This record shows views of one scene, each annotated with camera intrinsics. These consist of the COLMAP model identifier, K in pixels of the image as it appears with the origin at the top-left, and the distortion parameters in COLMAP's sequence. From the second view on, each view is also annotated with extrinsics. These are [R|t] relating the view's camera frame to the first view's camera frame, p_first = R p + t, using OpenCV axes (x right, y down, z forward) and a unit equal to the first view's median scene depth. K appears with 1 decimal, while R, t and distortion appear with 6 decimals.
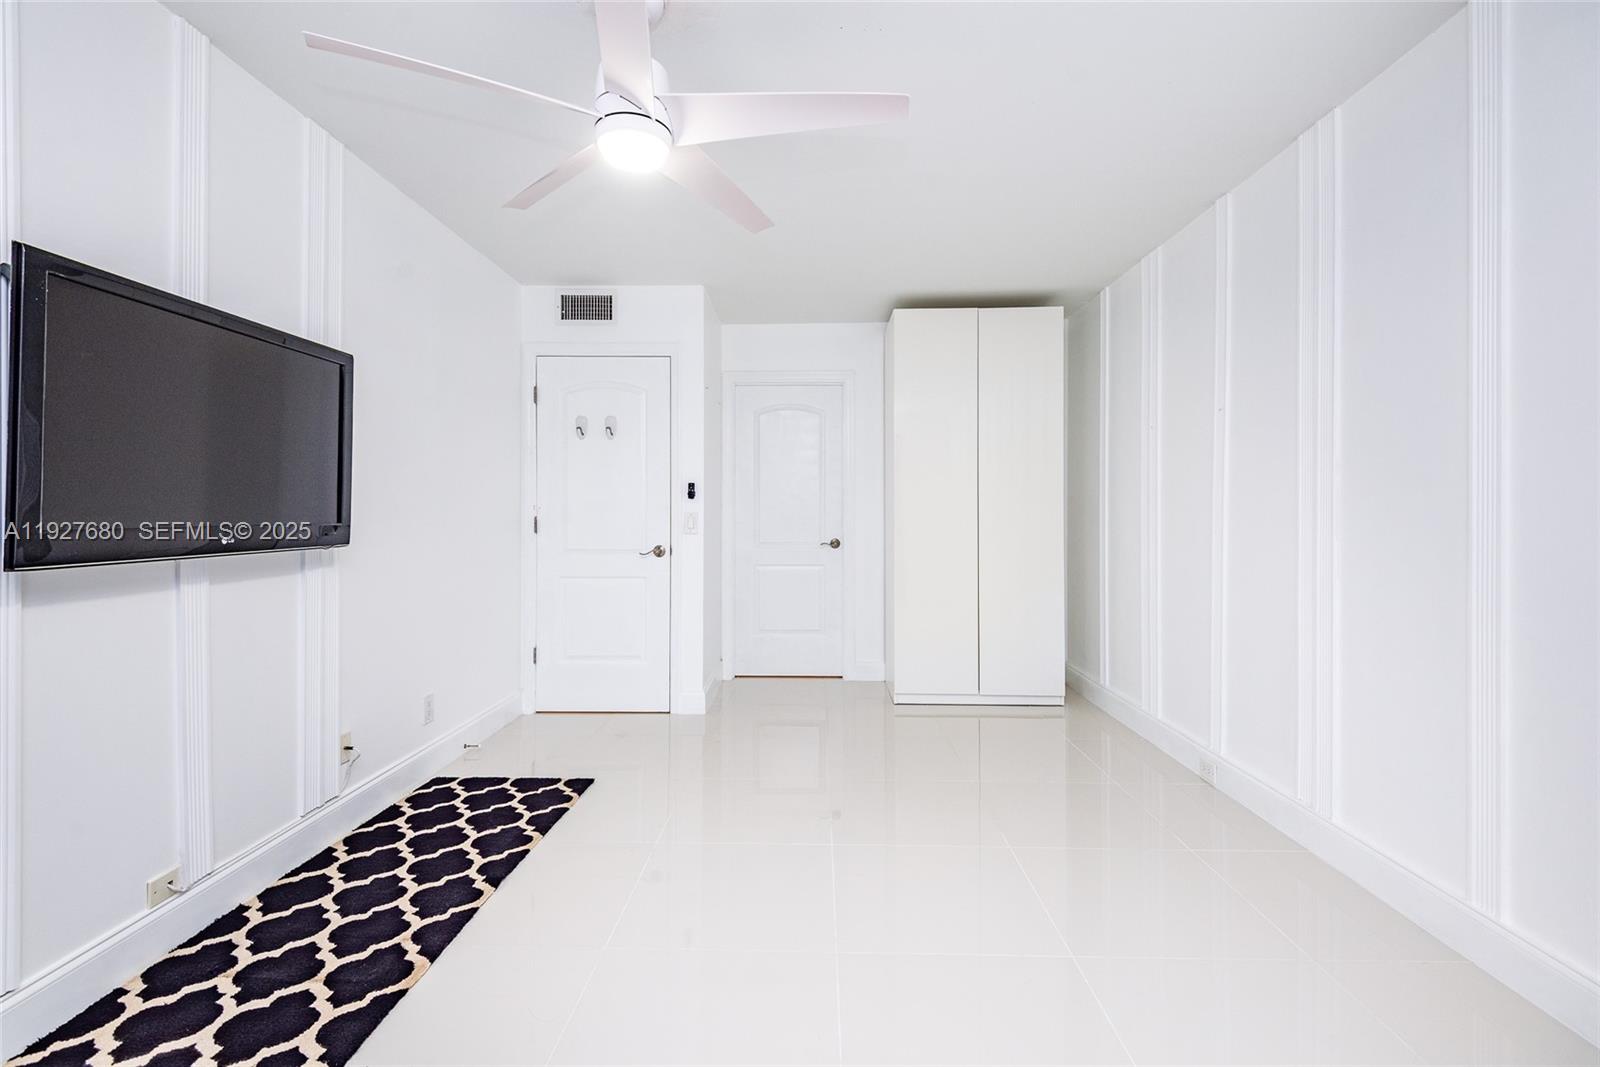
lens RADIAL K [[727.4, 0, 799.5], [0, 727.4, 519.1], [0, 0, 1]] dist [0.000703, -0.001326]
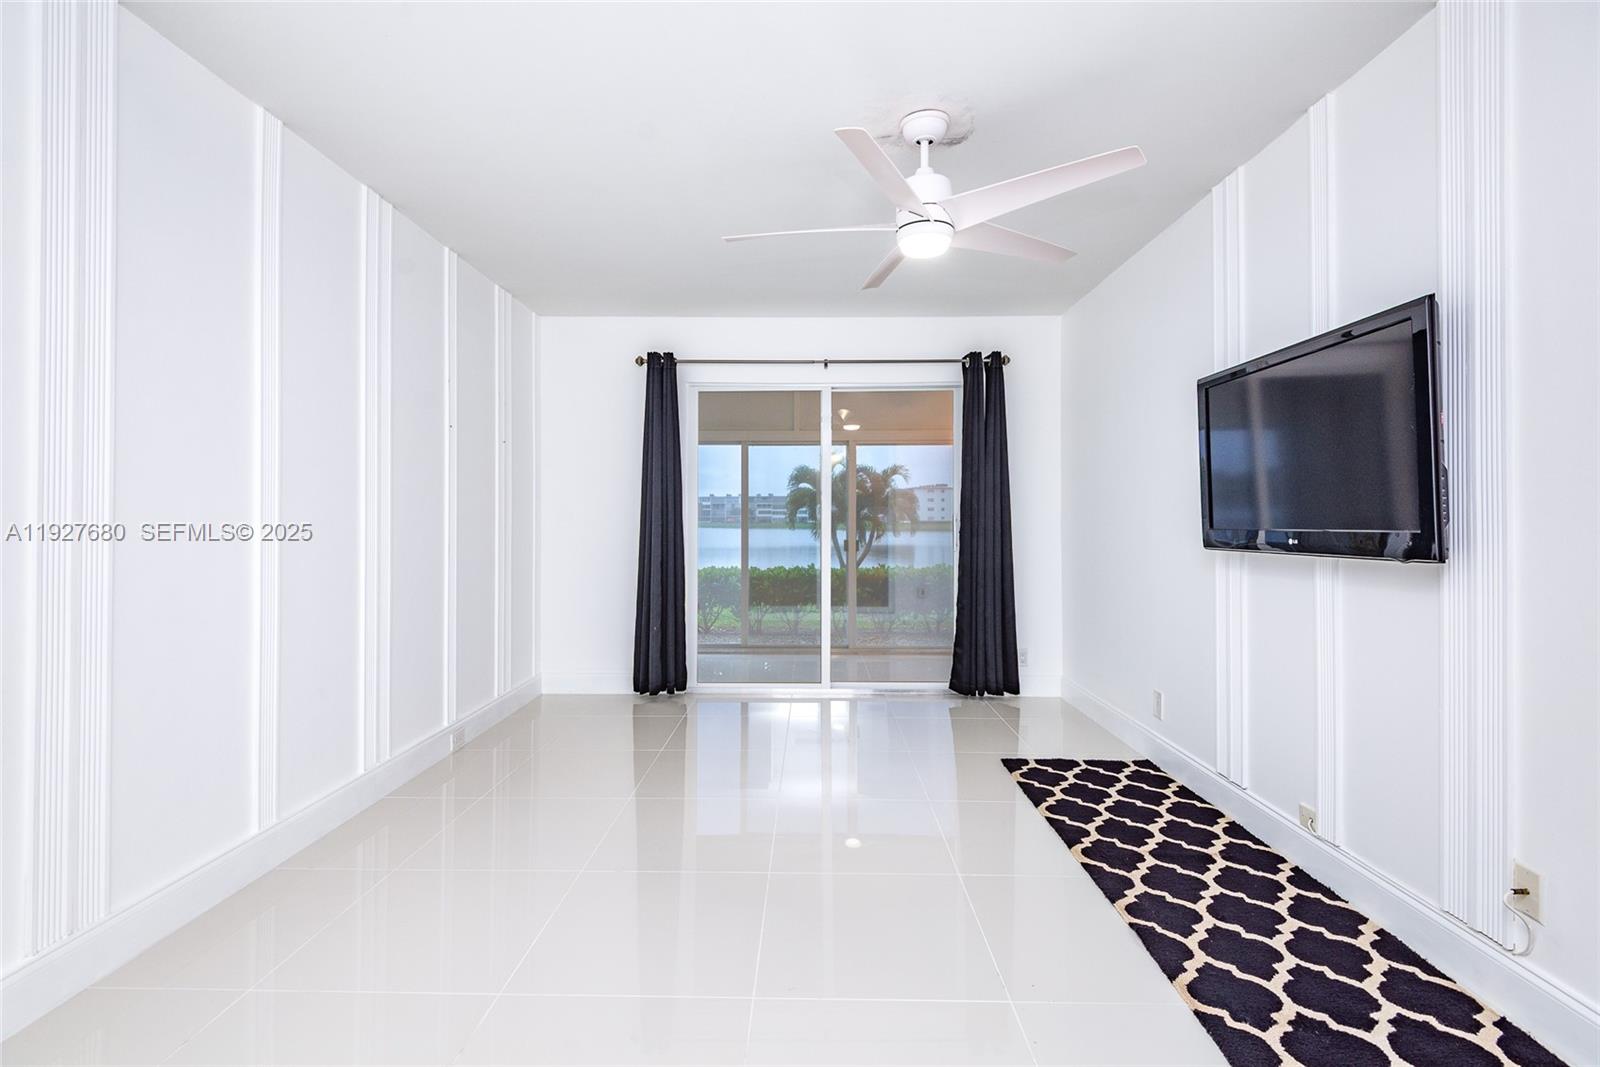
lens RADIAL K [[727.4, 0, 795.8], [0, 727.4, 529.2], [0, 0, 1]] dist [0.000703, -0.001326]
pose [[-0.999997, -0.000910, -0.002397, 0.007566], [-0.000957, 0.999809, 0.019541, -0.011606], [0.002379, 0.019543, -0.999806, 2.005403]]
